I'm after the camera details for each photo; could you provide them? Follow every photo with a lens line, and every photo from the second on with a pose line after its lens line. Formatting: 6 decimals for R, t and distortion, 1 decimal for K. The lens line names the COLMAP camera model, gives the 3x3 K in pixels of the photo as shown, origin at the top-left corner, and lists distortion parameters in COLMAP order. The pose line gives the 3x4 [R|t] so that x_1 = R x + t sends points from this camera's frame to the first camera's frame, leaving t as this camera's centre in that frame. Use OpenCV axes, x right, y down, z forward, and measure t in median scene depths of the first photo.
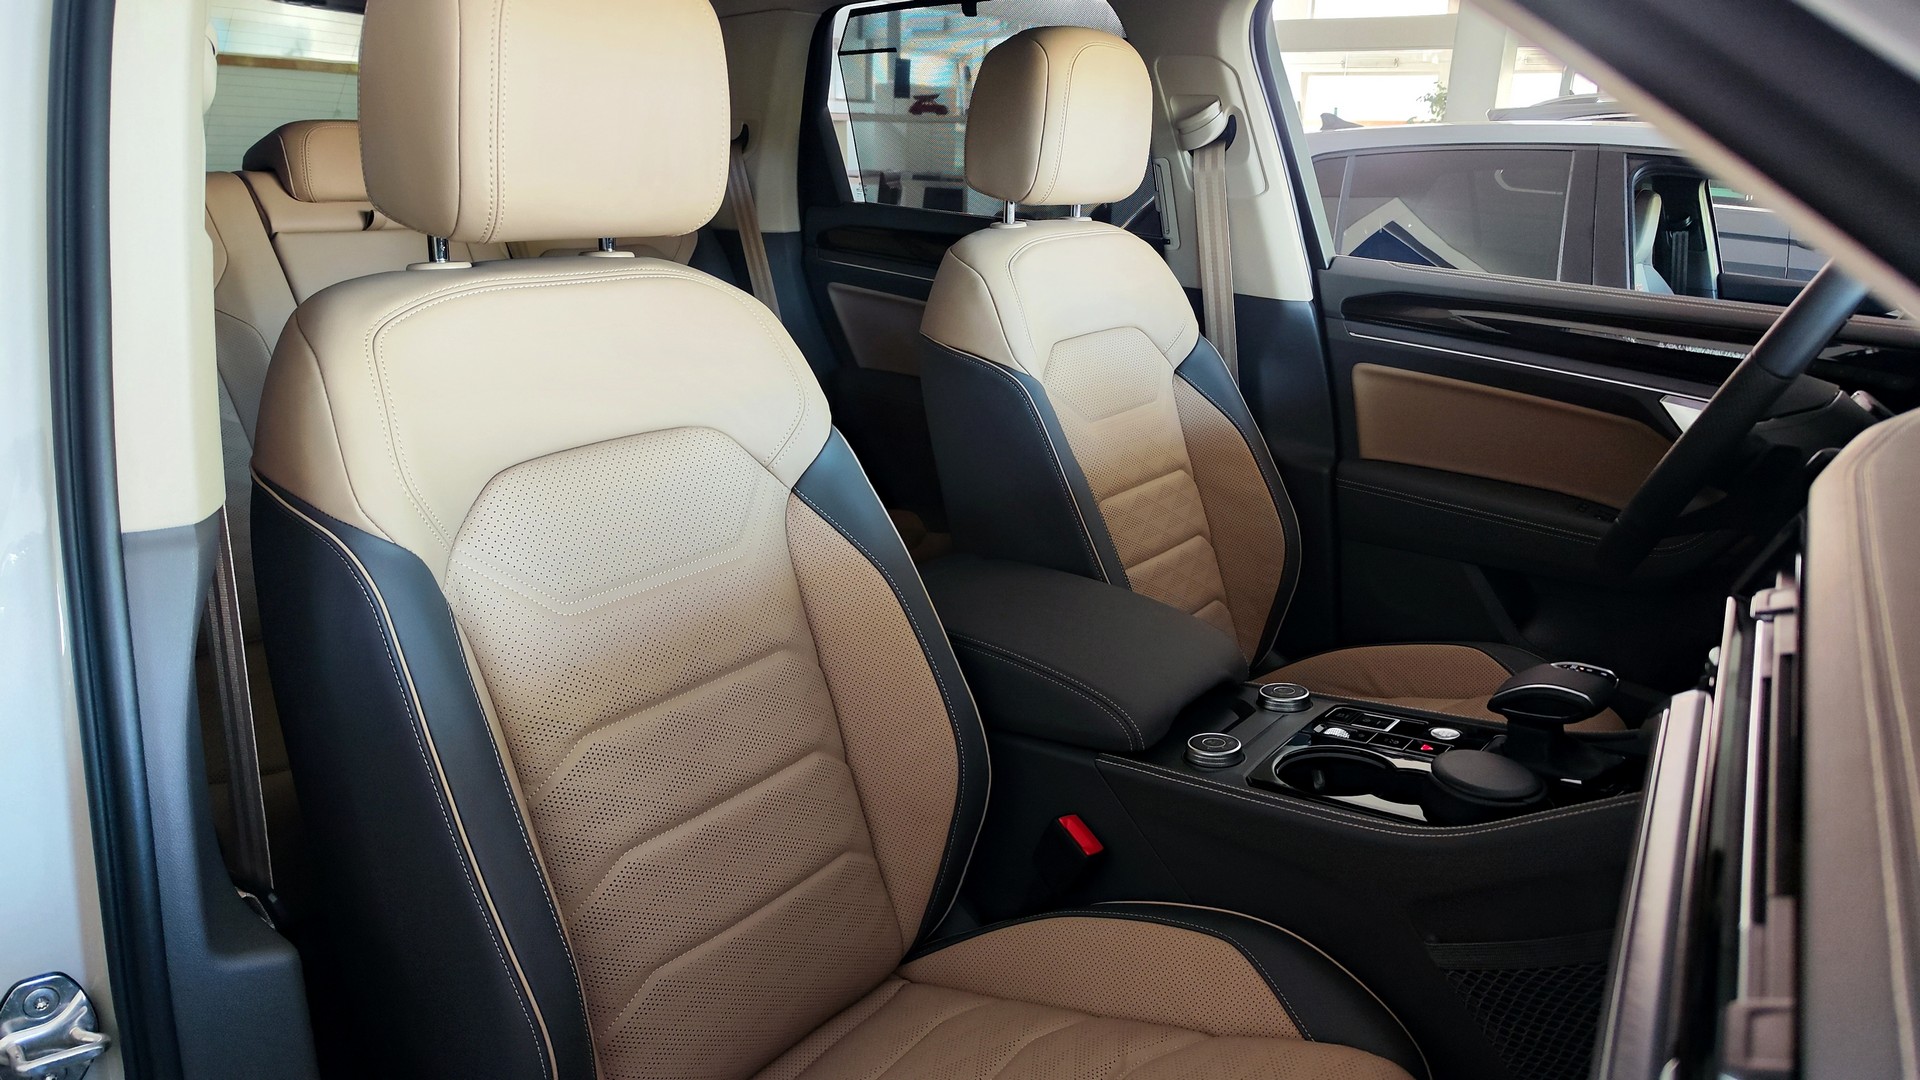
lens RADIAL K [[1321.8, 0, 948.2], [0, 1321.8, 554.0], [0, 0, 1]] dist [0.050904, -0.023152]
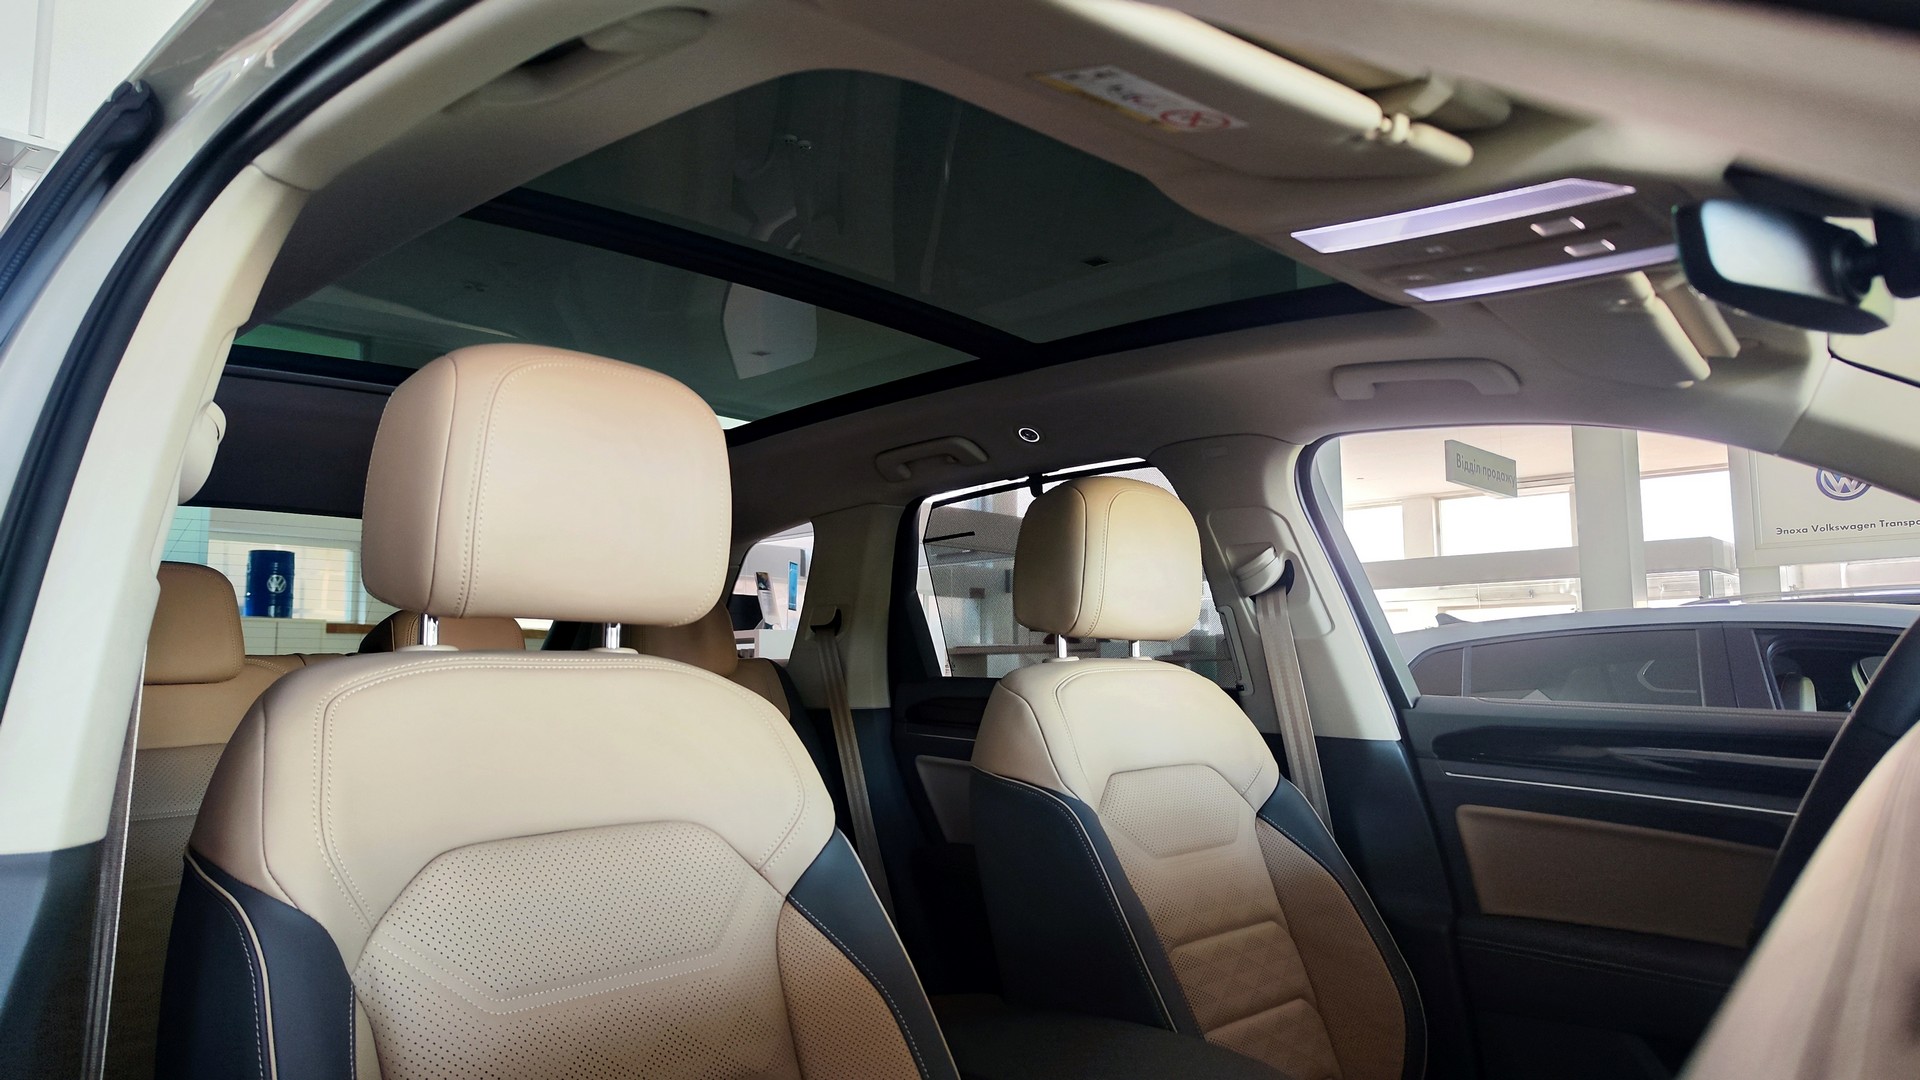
lens RADIAL K [[1321.8, 0, 966.6], [0, 1321.8, 542.2], [0, 0, 1]] dist [0.050904, -0.023152]
pose [[0.994135, -0.046130, -0.097818, 0.068842], [0.003113, 0.916300, -0.400480, 0.061463], [0.108105, 0.397826, 0.911070, 0.047571]]
